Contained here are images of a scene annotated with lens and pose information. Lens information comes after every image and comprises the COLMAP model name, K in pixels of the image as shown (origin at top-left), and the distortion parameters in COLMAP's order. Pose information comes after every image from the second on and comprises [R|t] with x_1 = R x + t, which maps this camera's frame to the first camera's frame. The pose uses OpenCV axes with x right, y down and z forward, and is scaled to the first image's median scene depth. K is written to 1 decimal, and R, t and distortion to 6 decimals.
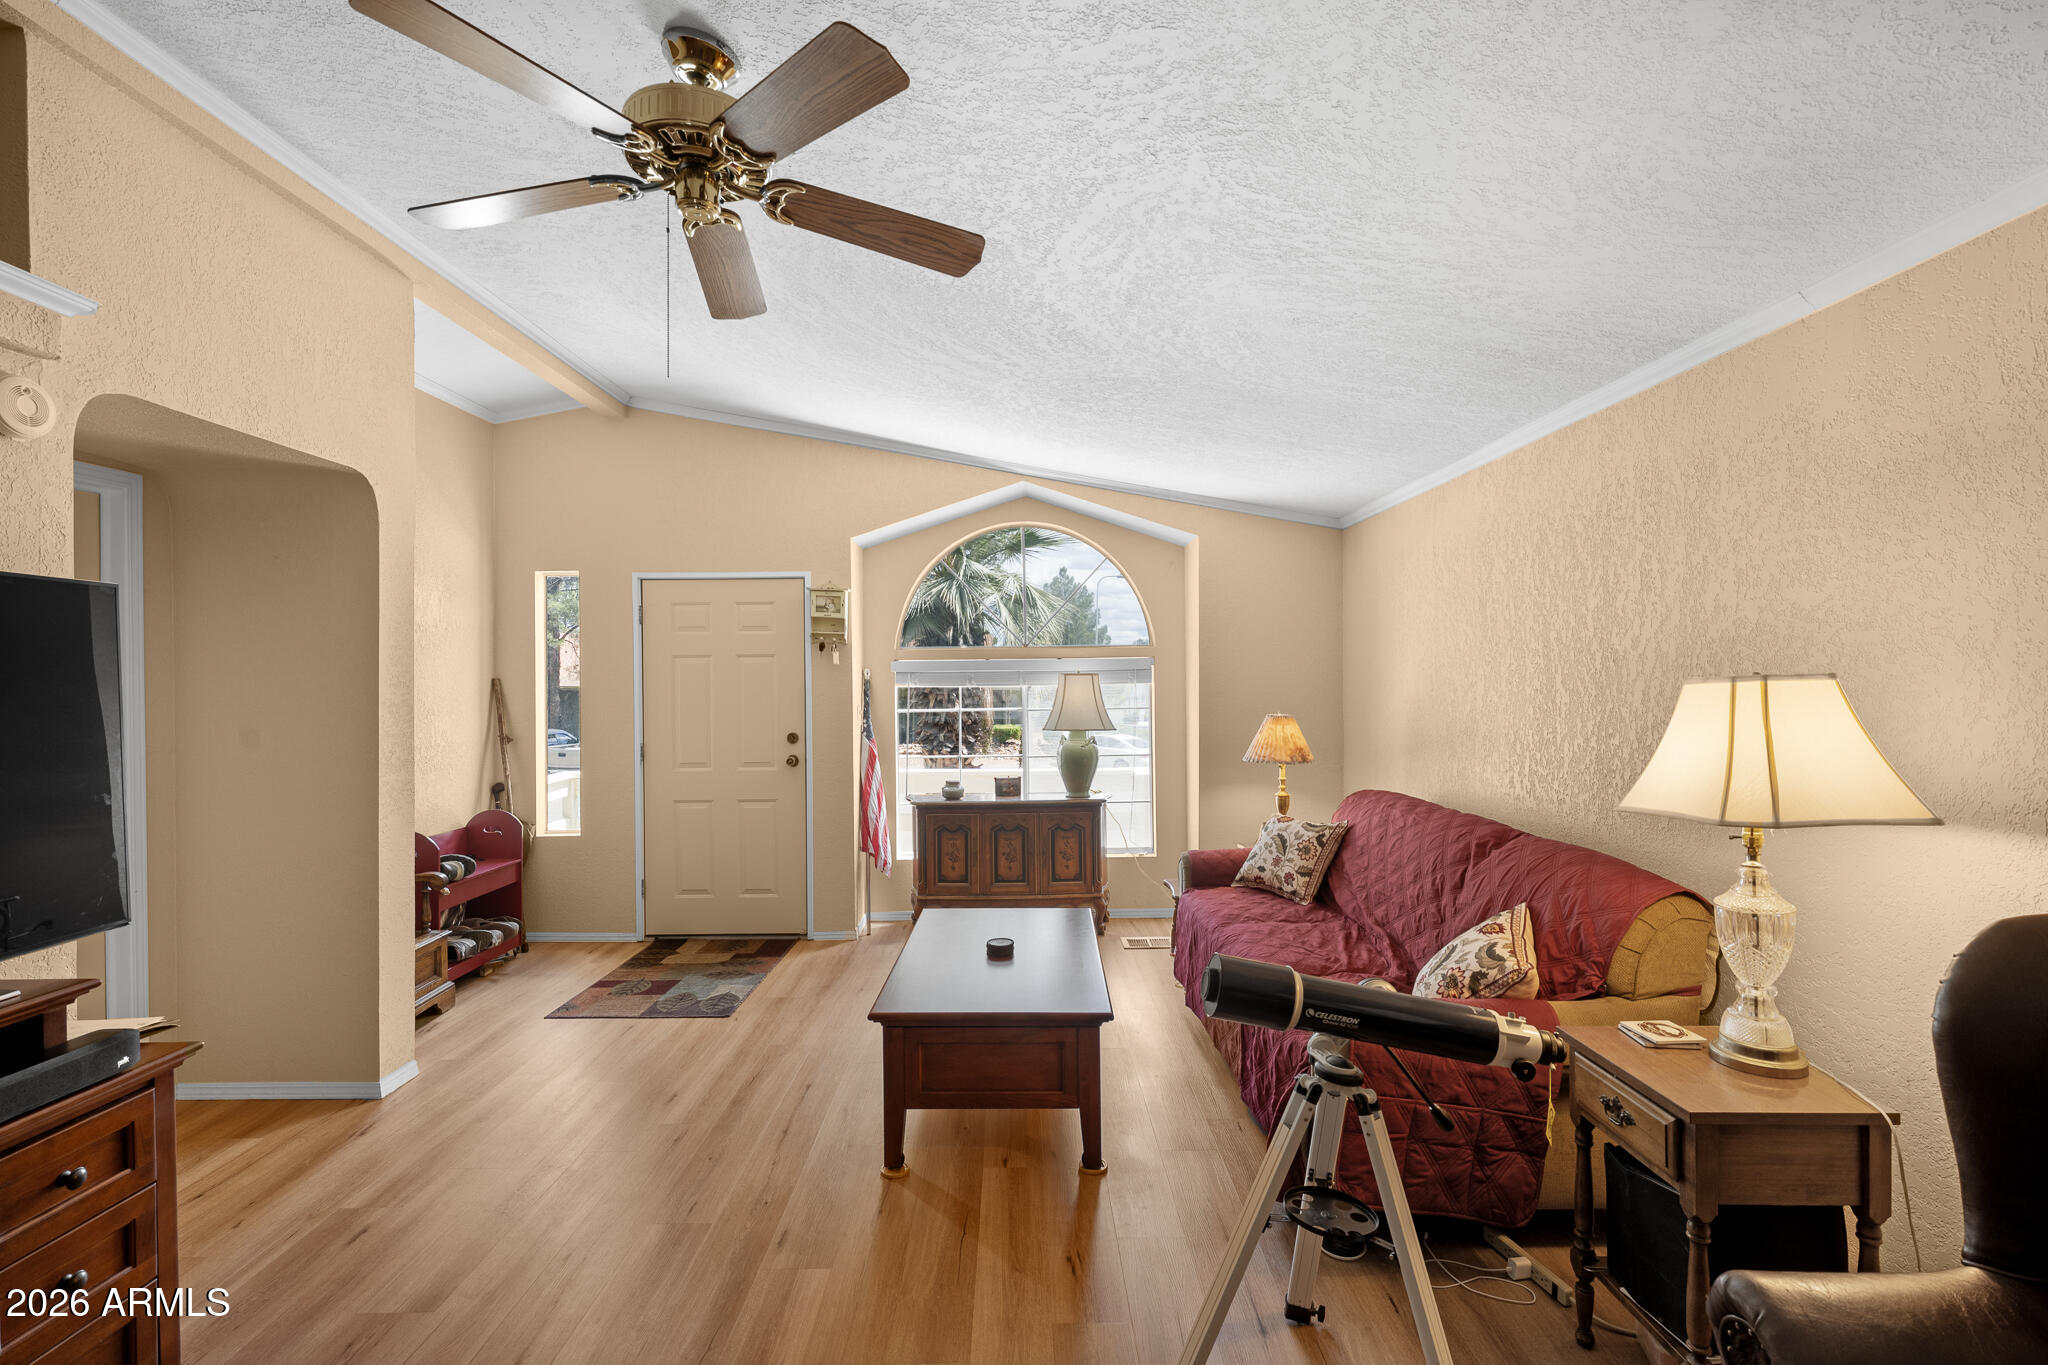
lens RADIAL K [[926.9, 0, 1024.0], [0, 926.9, 682.5], [0, 0, 1]] dist [-0.000704, 0.000174]
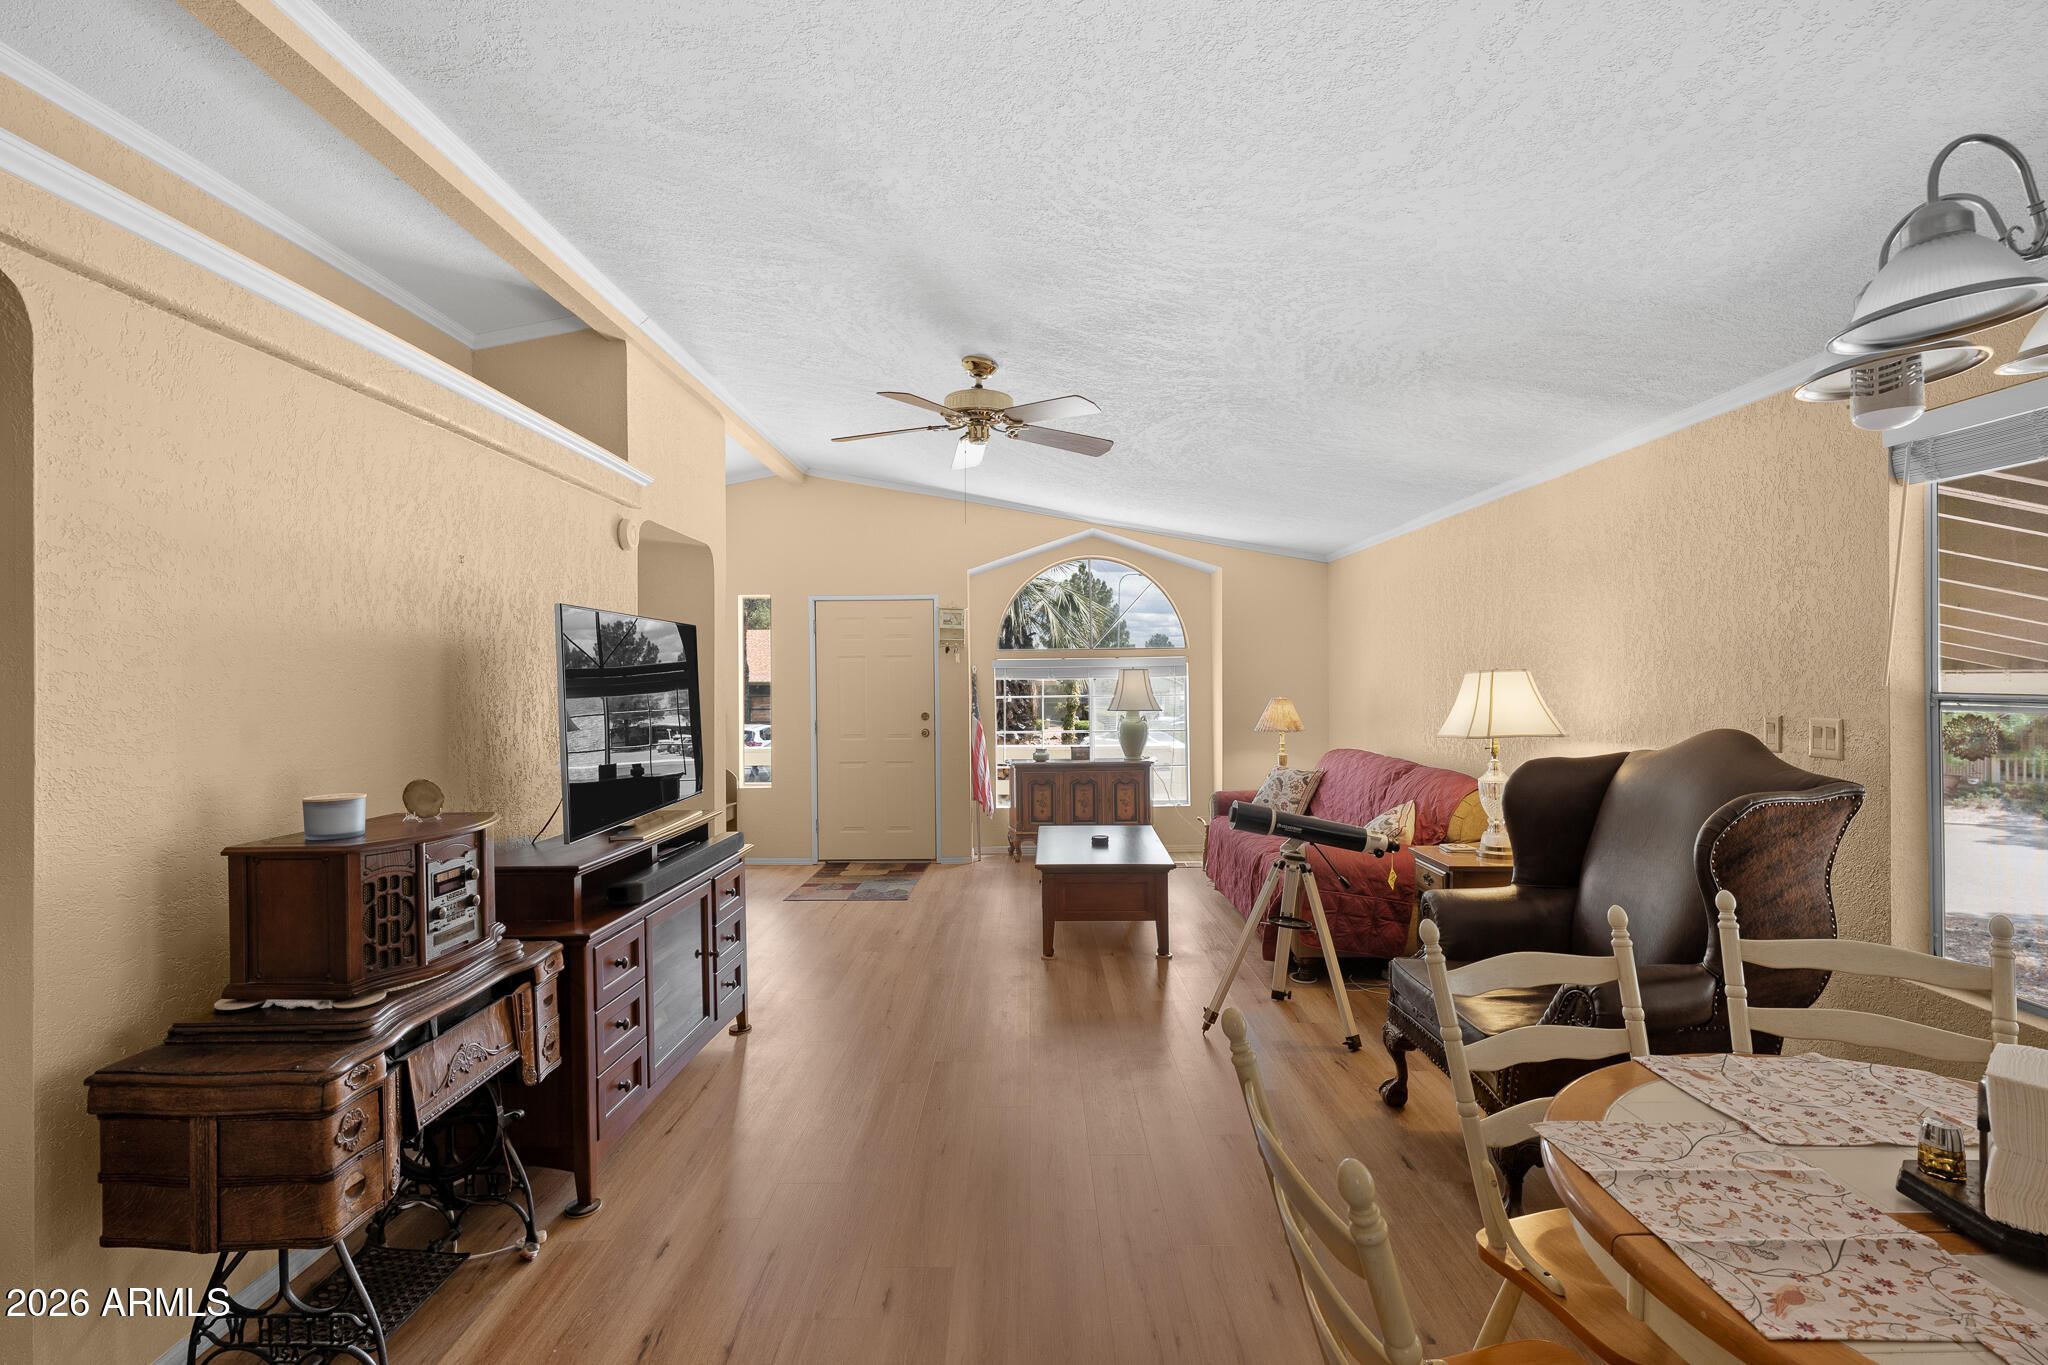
lens RADIAL K [[947.5, 0, 1027.5], [0, 947.5, 679.4], [0, 0, 1]] dist [0.001020, 0.000024]
pose [[0.999940, -0.001304, -0.010866, -0.105319], [0.001320, 0.999998, 0.001513, 0.004268], [0.010864, -0.001528, 0.999940, -0.504484]]
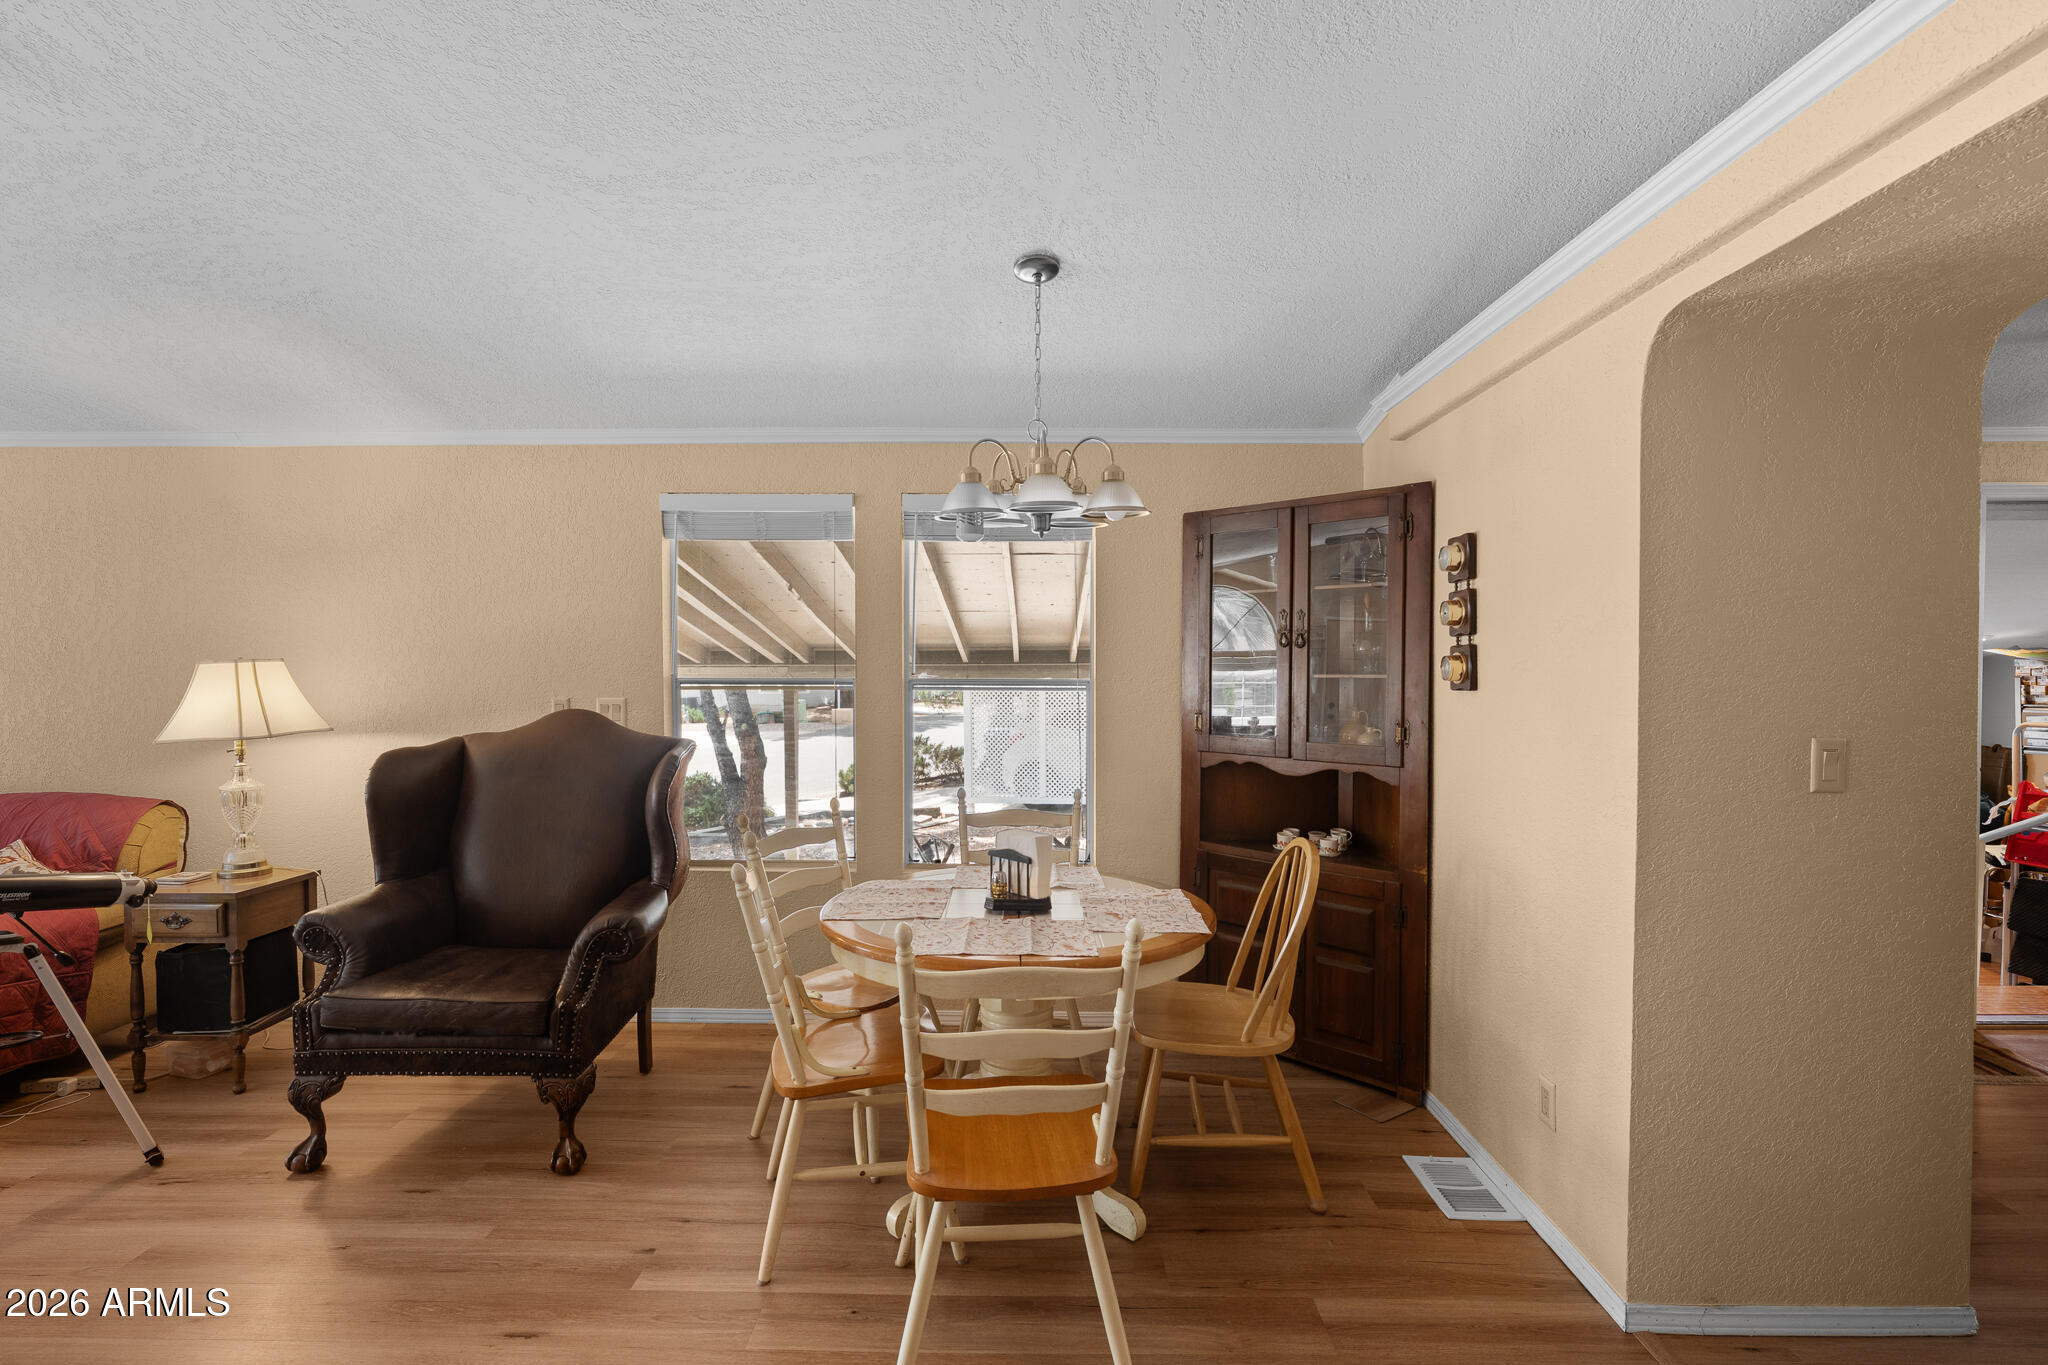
lens RADIAL K [[940.0, 0, 1024.0], [0, 940.0, 682.5], [0, 0, 1]] dist [-0.008778, 0.000962]
pose [[0.014868, -0.013484, 0.999799, -0.442843], [0.001841, 0.999908, 0.013458, 0.006959], [-0.999888, 0.001641, 0.014892, -0.240919]]
